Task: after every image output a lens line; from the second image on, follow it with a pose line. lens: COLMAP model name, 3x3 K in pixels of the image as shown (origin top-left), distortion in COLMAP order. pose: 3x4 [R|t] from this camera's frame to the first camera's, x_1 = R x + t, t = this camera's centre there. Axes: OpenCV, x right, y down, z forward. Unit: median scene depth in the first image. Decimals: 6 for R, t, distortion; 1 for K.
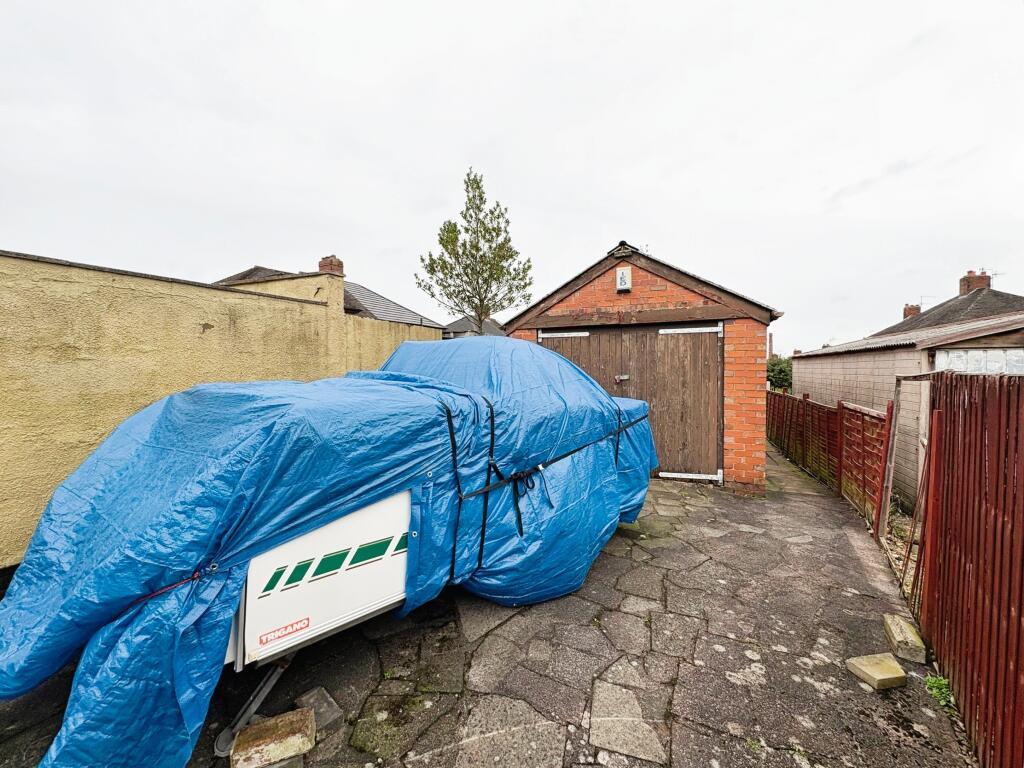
lens RADIAL K [[414.4, 0, 512.4], [0, 414.4, 383.2], [0, 0, 1]] dist [-0.000614, 0.000700]
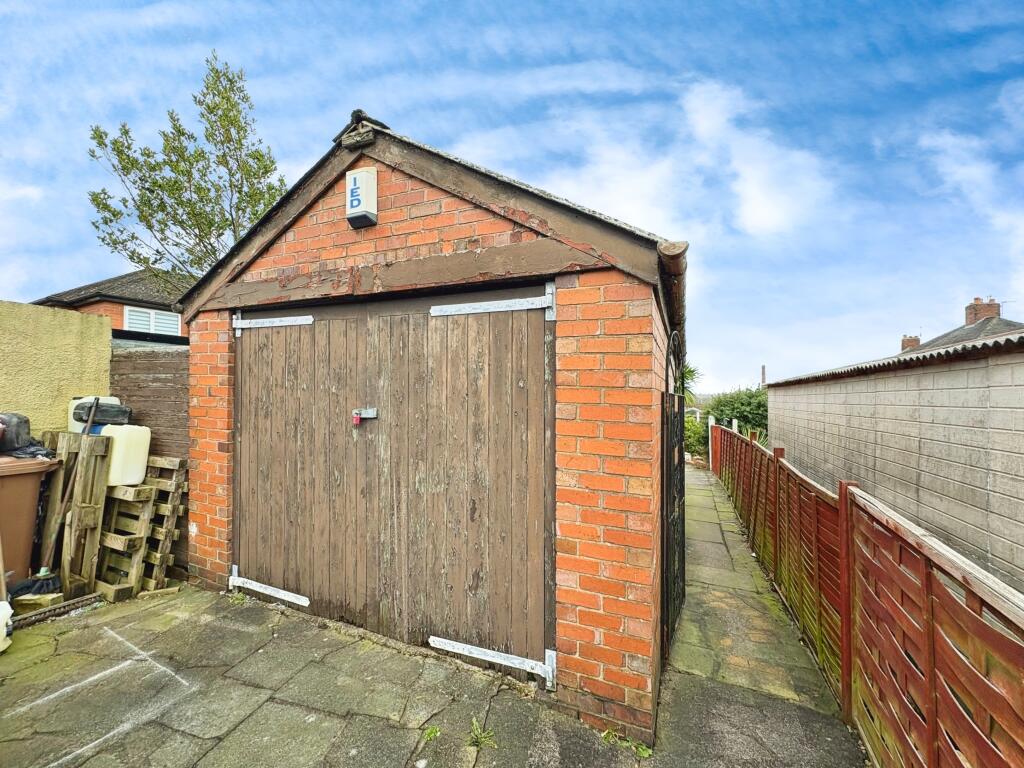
lens RADIAL K [[414.4, 0, 510.5], [0, 414.4, 389.8], [0, 0, 1]] dist [-0.000614, 0.000700]
pose [[0.999719, 0.022982, 0.005878, 0.437492], [-0.022668, 0.998546, -0.048917, -0.021777], [-0.006994, 0.048770, 0.998786, 0.565865]]
